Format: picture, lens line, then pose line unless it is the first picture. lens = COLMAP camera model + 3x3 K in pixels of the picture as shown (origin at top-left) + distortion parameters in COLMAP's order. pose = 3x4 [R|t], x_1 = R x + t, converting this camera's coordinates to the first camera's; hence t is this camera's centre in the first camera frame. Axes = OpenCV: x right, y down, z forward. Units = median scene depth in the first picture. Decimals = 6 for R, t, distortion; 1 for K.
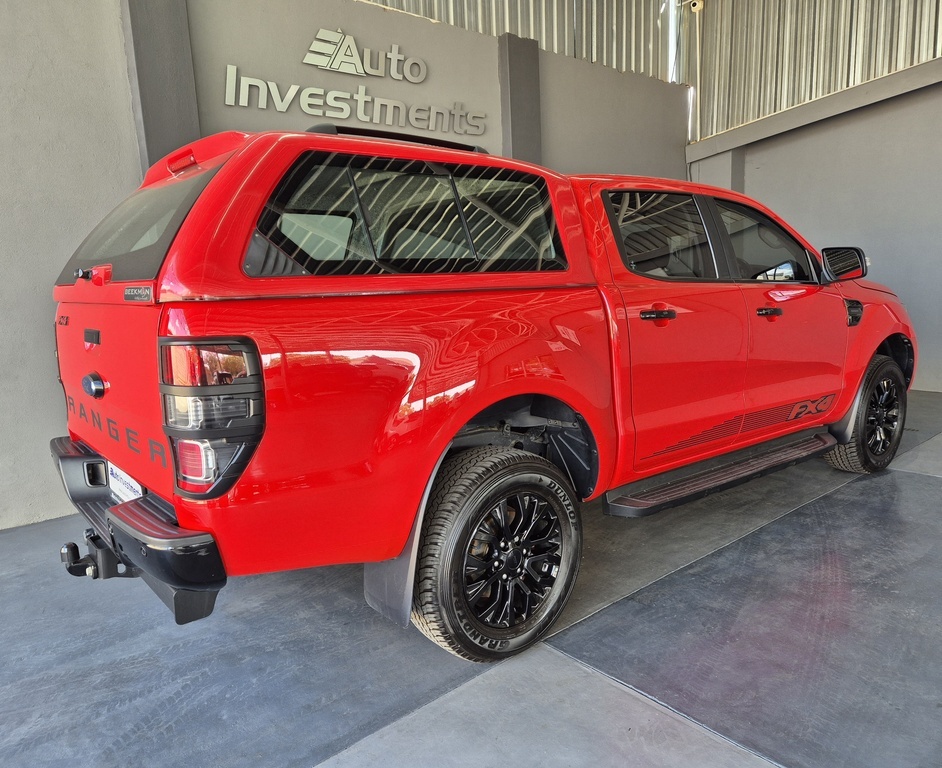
lens RADIAL K [[678.1, 0, 438.5], [0, 678.1, 394.2], [0, 0, 1]] dist [0.051315, -0.045727]
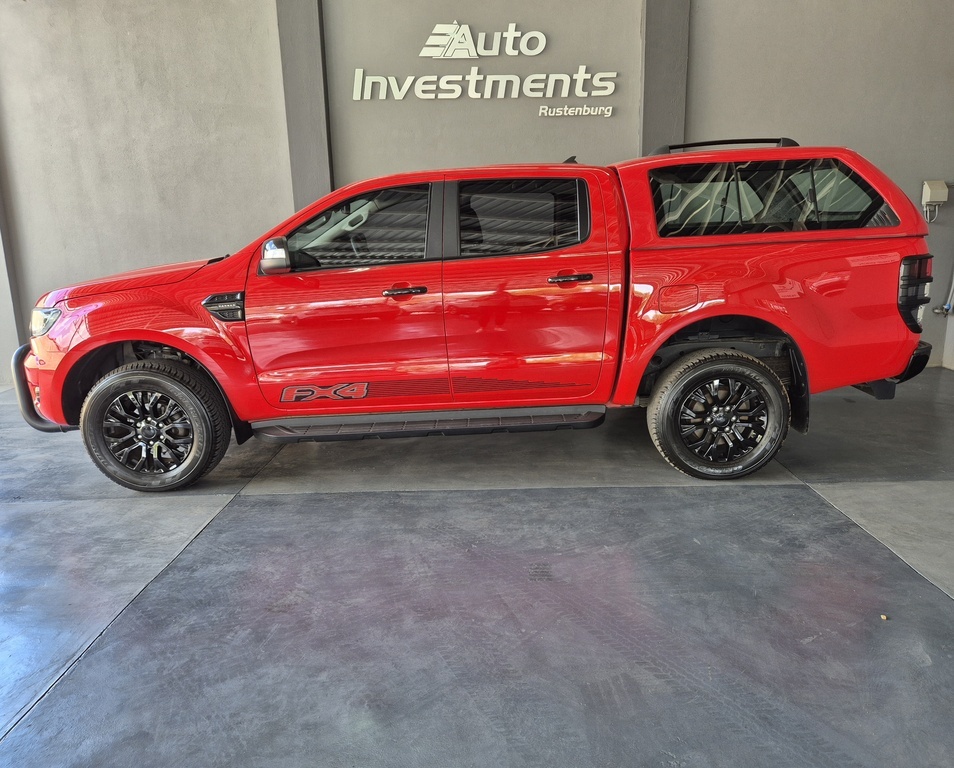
lens RADIAL K [[686.8, 0, 503.5], [0, 686.8, 396.3], [0, 0, 1]] dist [0.051315, -0.045727]
pose [[0.789024, 0.178134, -0.587971, 0.802698], [-0.125191, 0.983580, 0.129990, -0.065820], [0.601472, -0.028957, 0.798369, 0.078870]]
